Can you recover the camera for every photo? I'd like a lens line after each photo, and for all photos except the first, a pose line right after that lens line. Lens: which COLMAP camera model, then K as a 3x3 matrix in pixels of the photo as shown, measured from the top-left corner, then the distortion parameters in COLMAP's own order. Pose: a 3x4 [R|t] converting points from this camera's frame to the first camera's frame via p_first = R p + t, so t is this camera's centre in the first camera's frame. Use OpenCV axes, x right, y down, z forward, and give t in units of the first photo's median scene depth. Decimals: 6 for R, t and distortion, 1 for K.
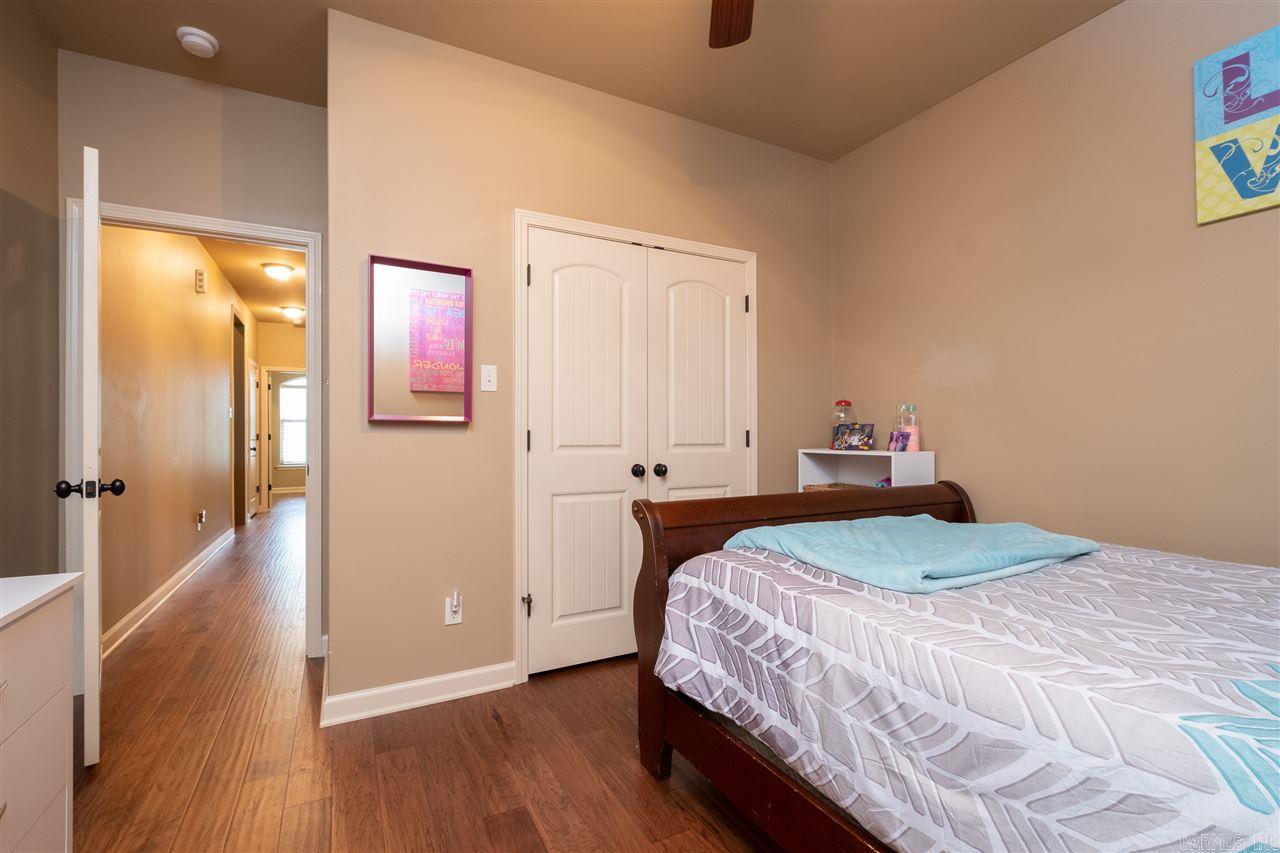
lens RADIAL K [[560.2, 0, 639.0], [0, 560.2, 427.7], [0, 0, 1]] dist [-0.000343, -0.000502]
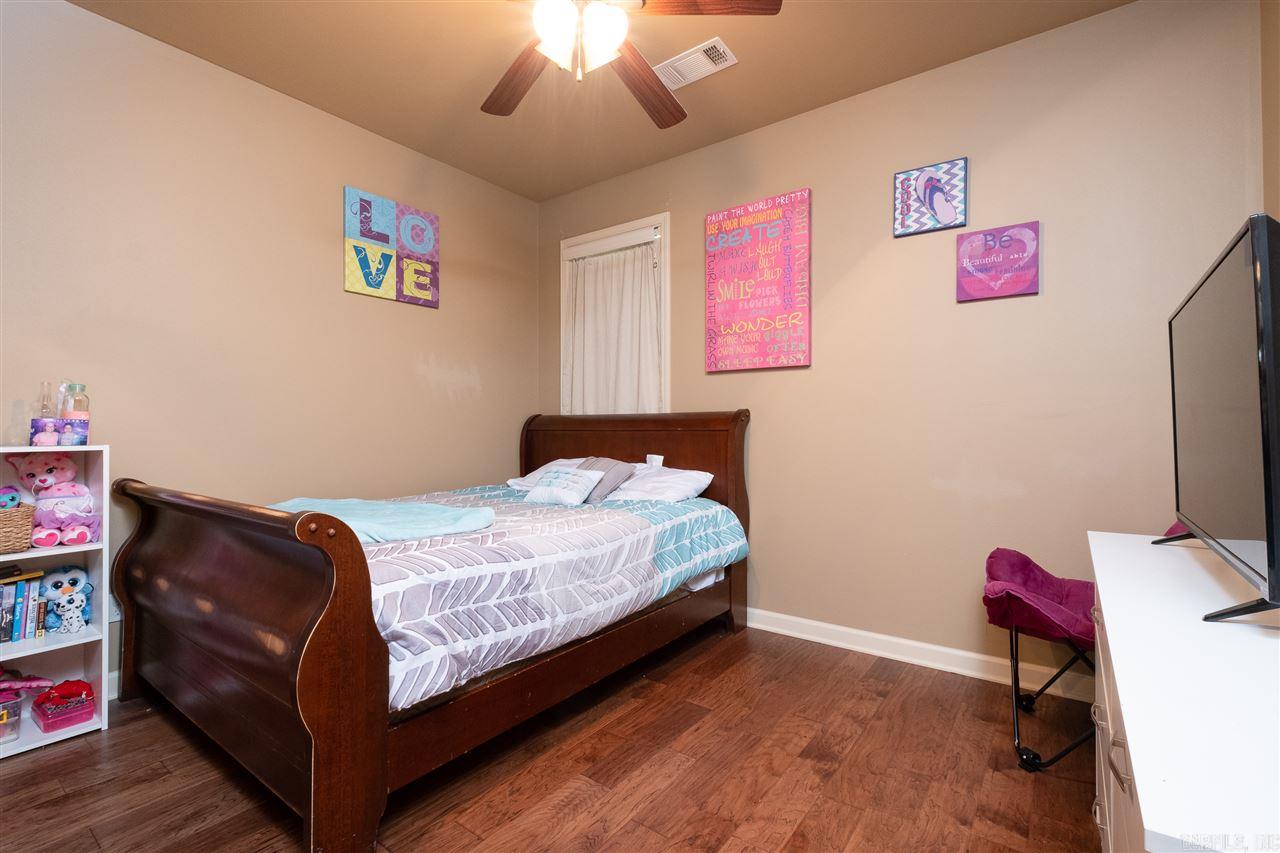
lens RADIAL K [[560.2, 0, 639.0], [0, 560.2, 427.7], [0, 0, 1]] dist [-0.000343, -0.000502]
pose [[-0.410756, 0.007237, 0.911717, -0.912920], [-0.004341, 0.999942, -0.009893, 0.036404], [-0.911735, -0.008022, -0.410701, 1.083988]]
